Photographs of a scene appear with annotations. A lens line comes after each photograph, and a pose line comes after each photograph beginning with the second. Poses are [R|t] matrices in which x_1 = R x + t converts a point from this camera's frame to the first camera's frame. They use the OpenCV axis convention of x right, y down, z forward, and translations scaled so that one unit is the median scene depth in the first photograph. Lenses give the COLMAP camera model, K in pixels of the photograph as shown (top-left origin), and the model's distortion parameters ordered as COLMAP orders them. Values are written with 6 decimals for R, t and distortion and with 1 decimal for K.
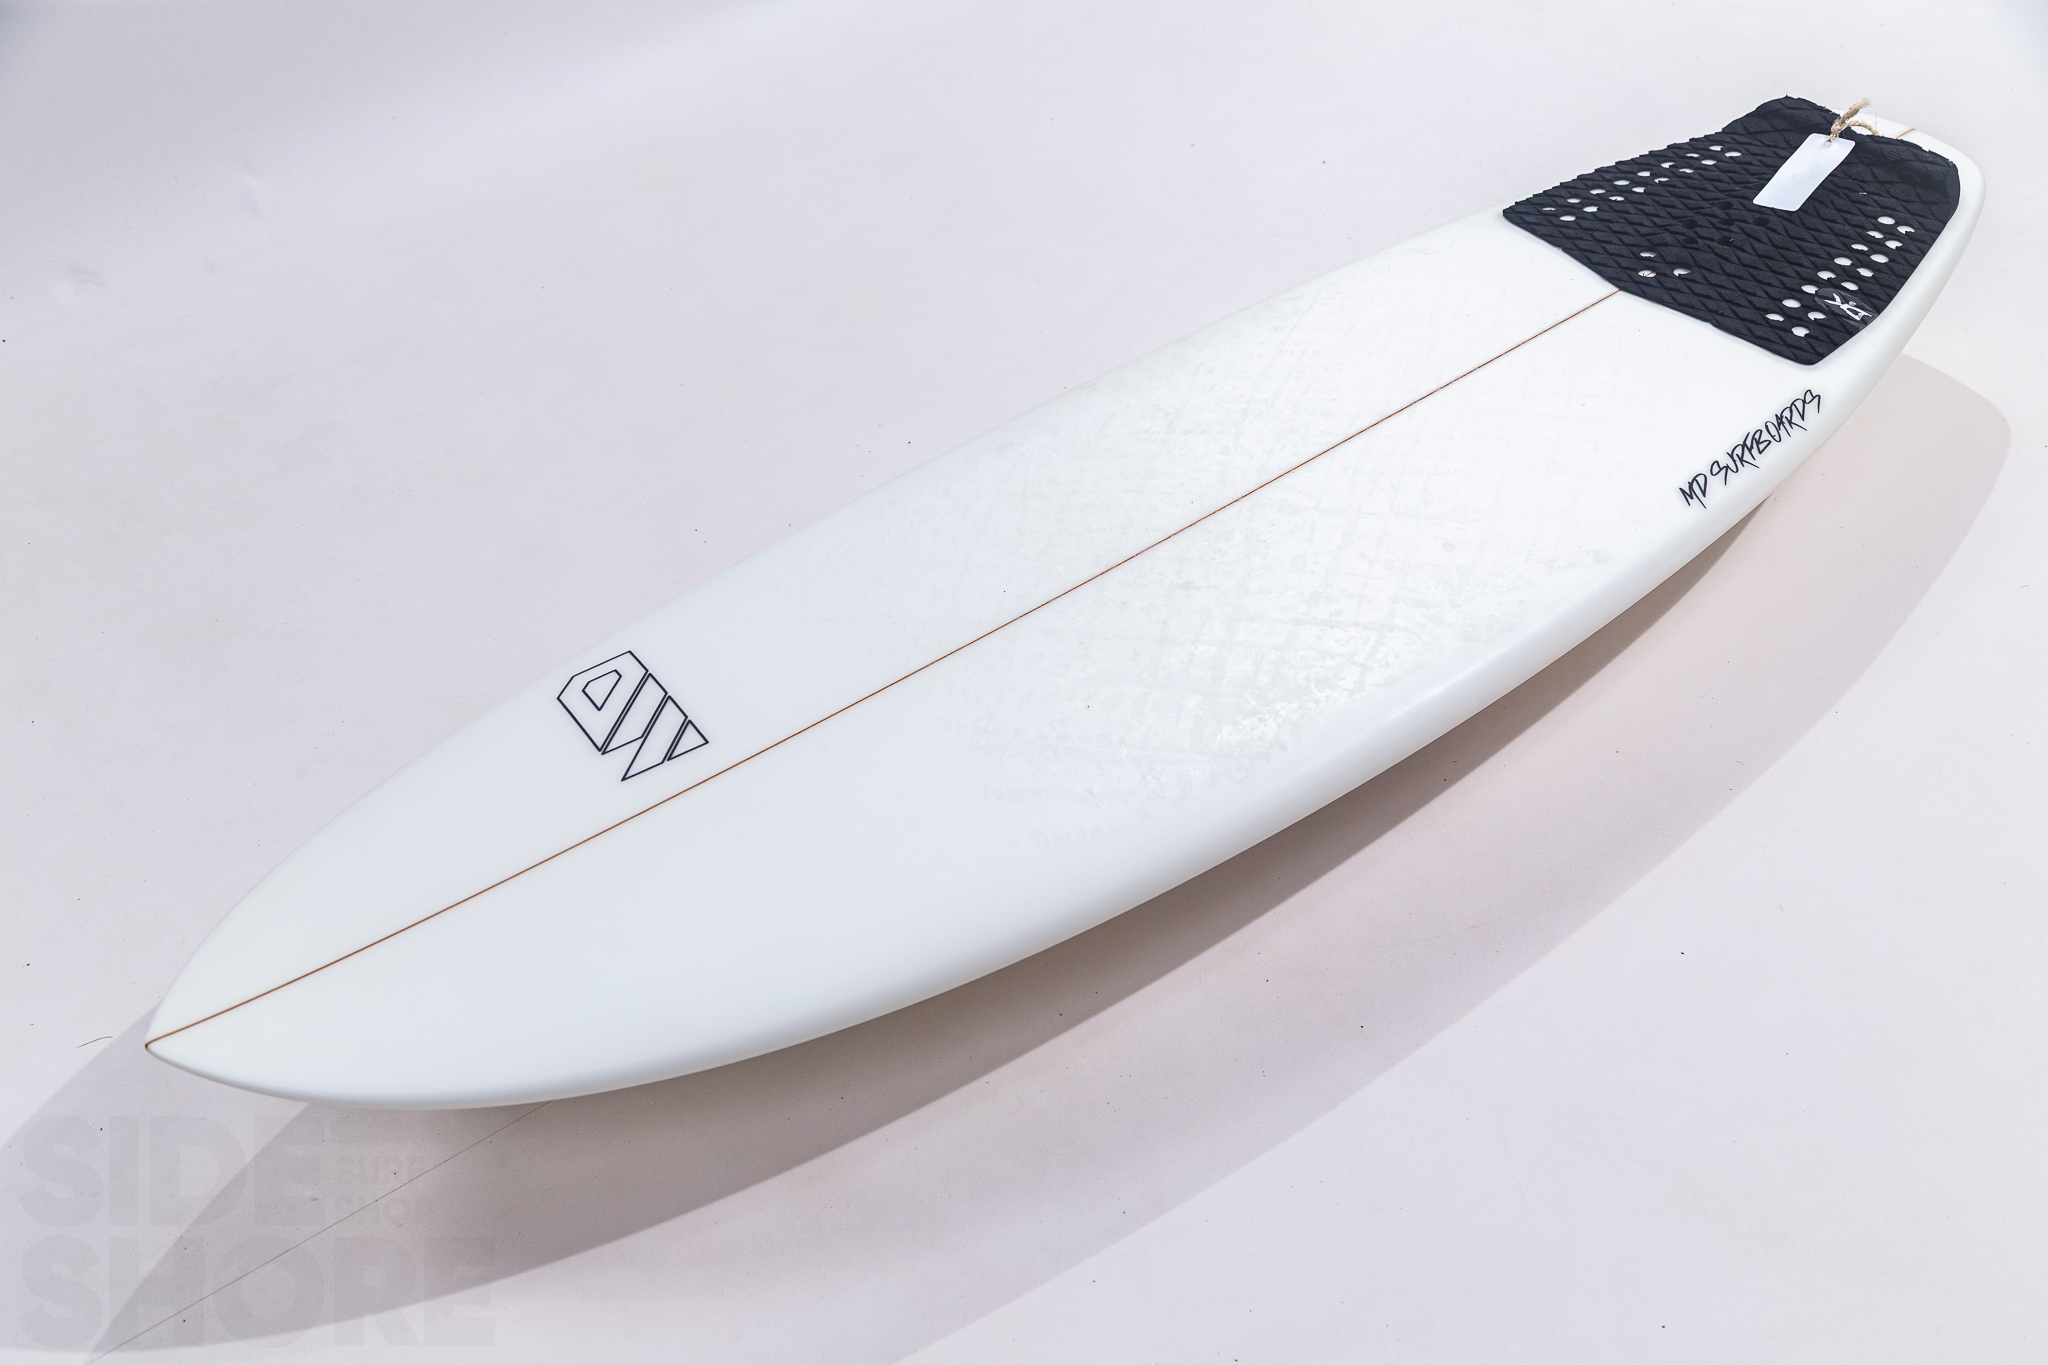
lens RADIAL K [[2373.3, 0, 1024.0], [0, 2373.3, 682.5], [0, 0, 1]] dist [-0.011707, -0.043234]
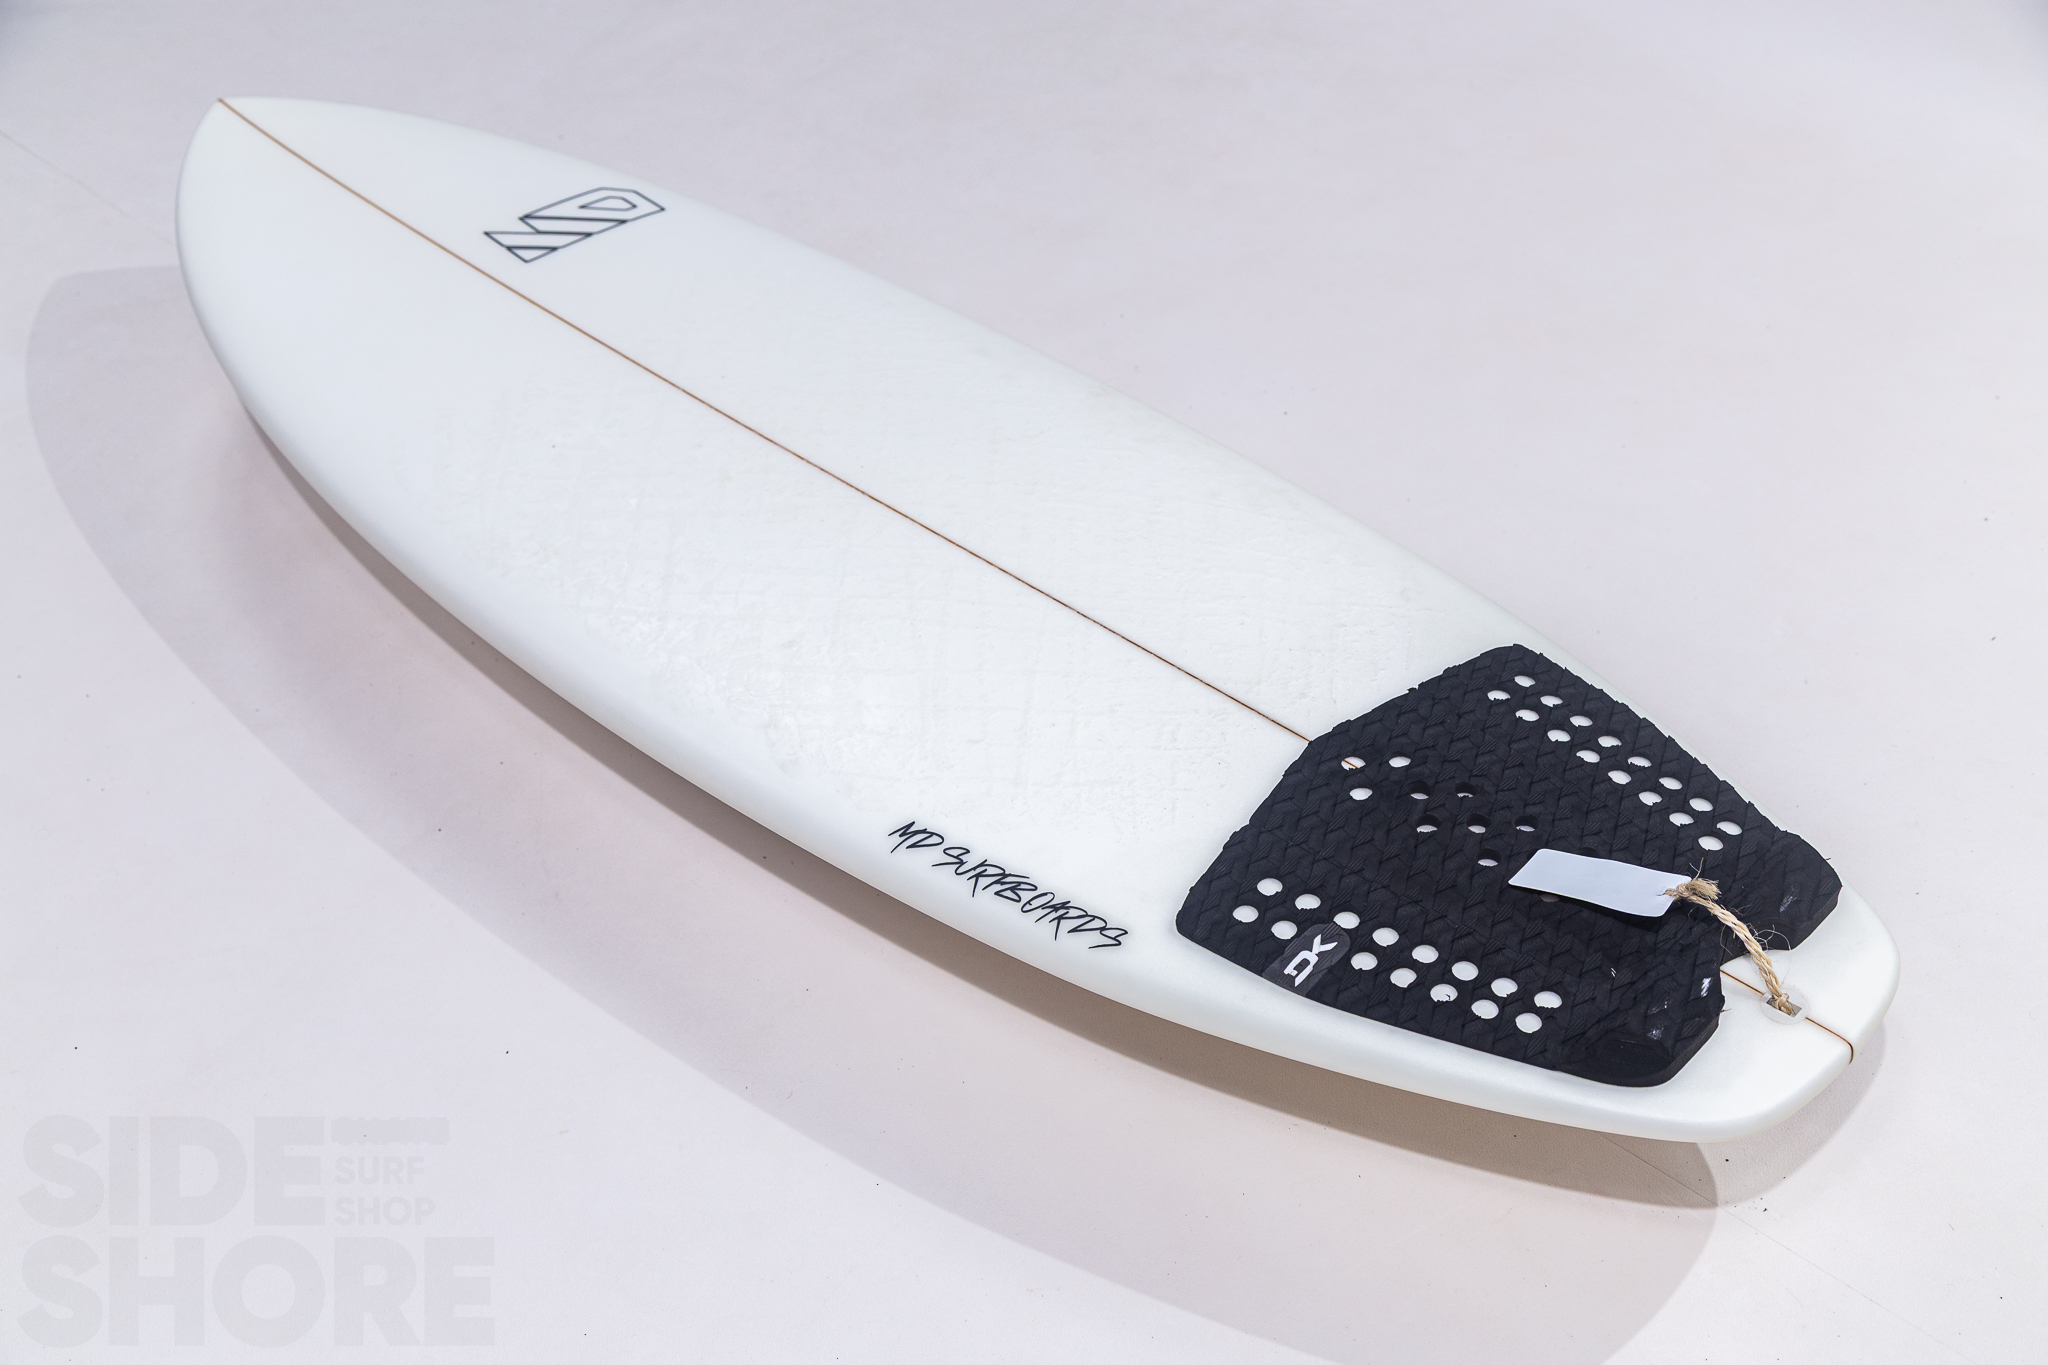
lens RADIAL K [[2463.7, 0, 1024.0], [0, 2463.7, 682.5], [0, 0, 1]] dist [-0.062634, -0.007910]
pose [[0.177051, 0.709490, -0.682112, 0.815816], [-0.623628, 0.617045, 0.479941, -0.535750], [0.761407, 0.340410, 0.551706, 0.525567]]
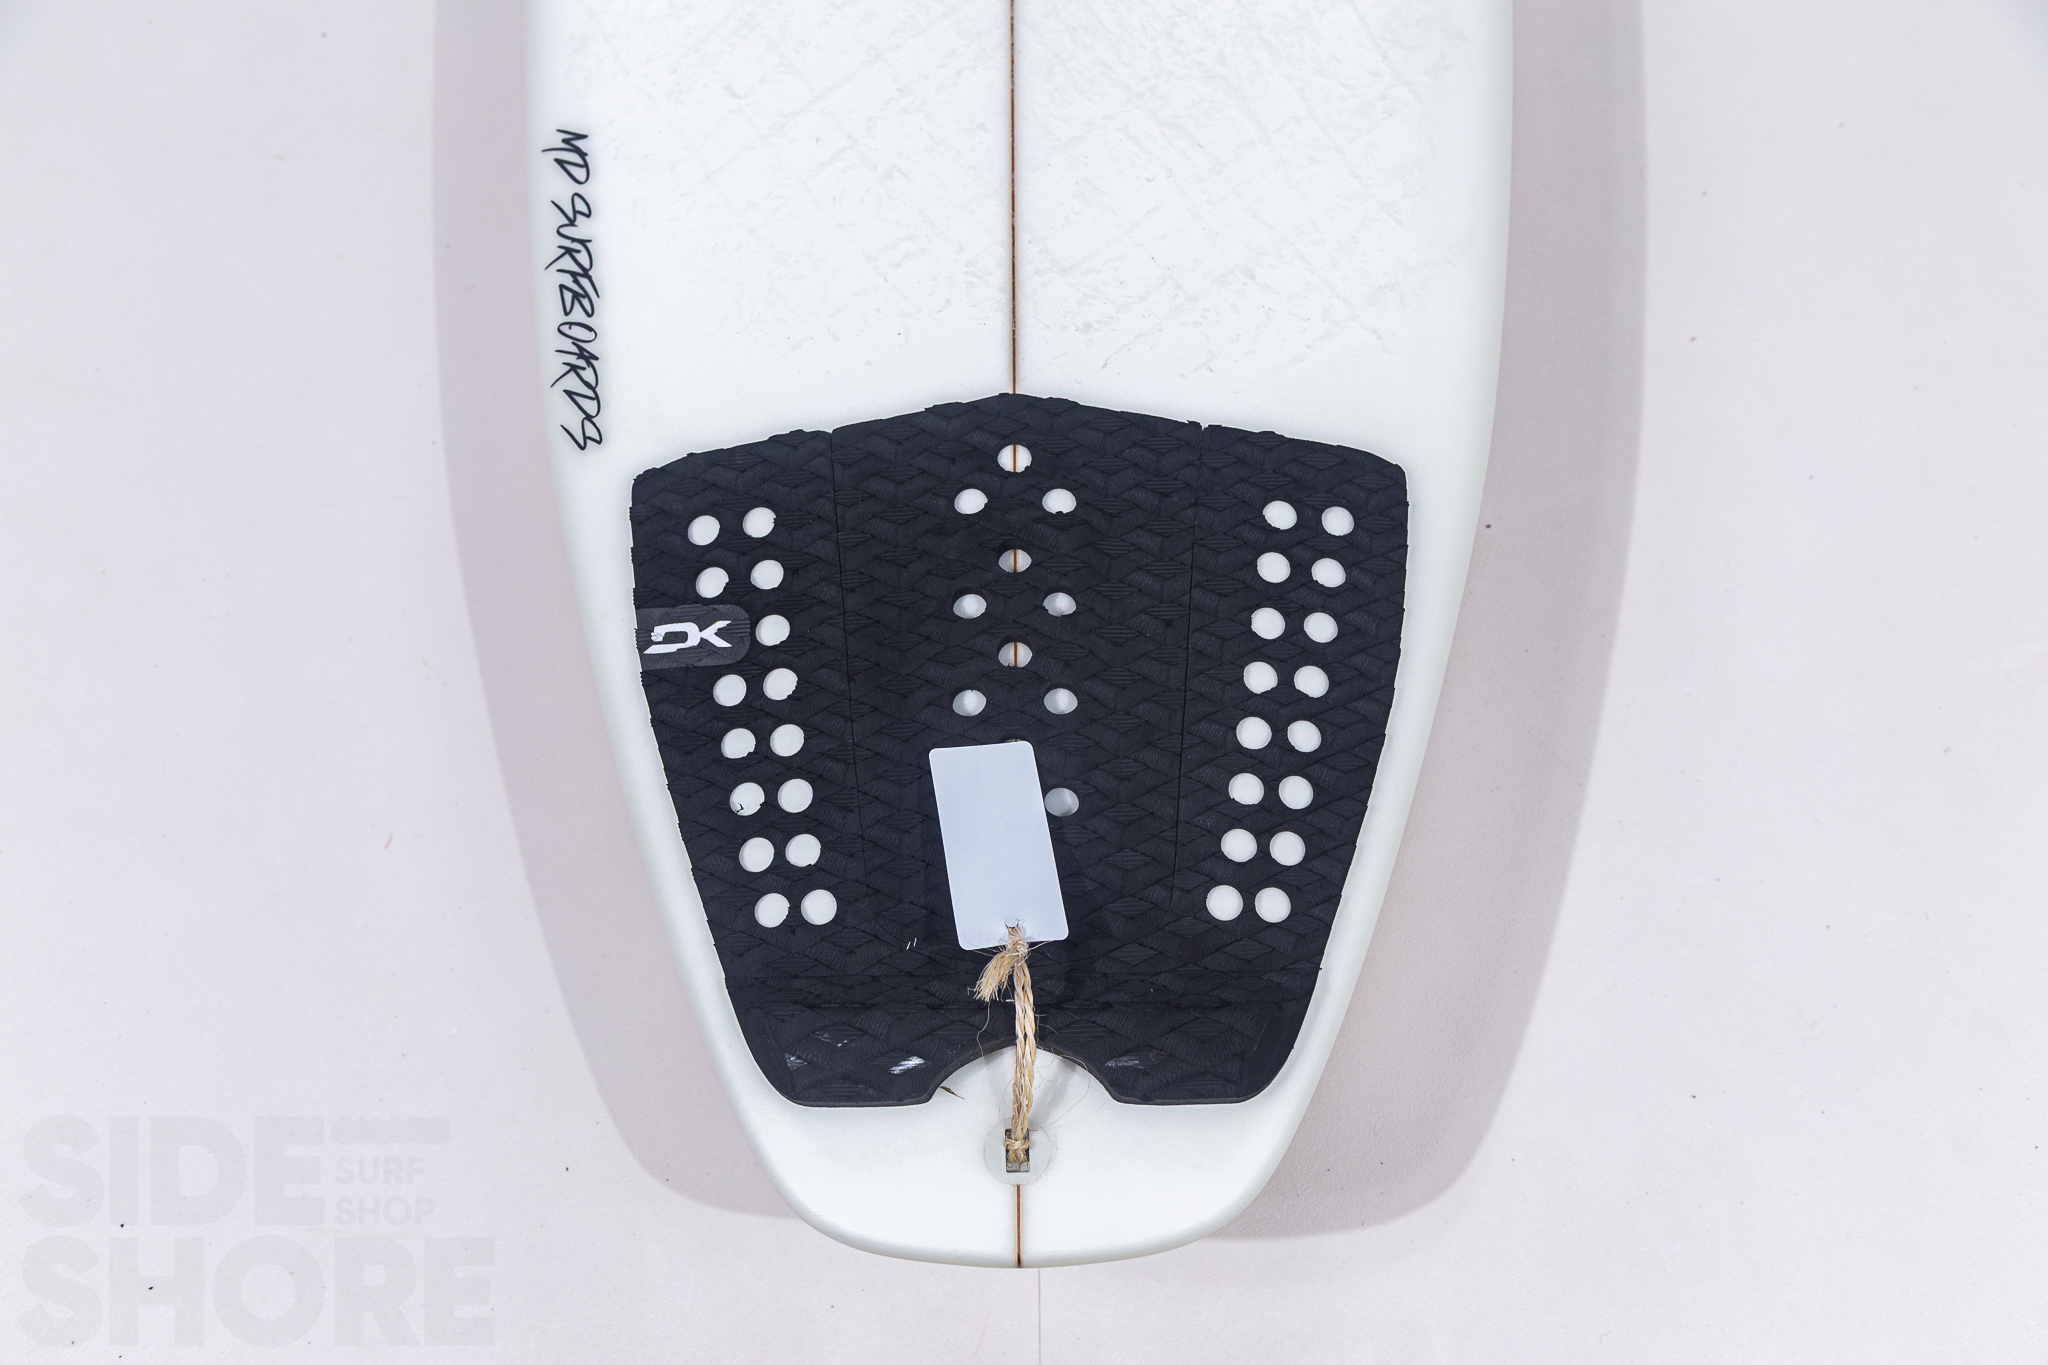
lens RADIAL K [[2373.3, 0, 1024.0], [0, 2373.3, 682.5], [0, 0, 1]] dist [-0.011707, -0.043234]
pose [[-0.578270, 0.798394, -0.167840, 0.422660], [-0.464480, -0.153051, 0.872258, -0.697134], [0.670717, 0.582359, 0.459344, 0.851200]]
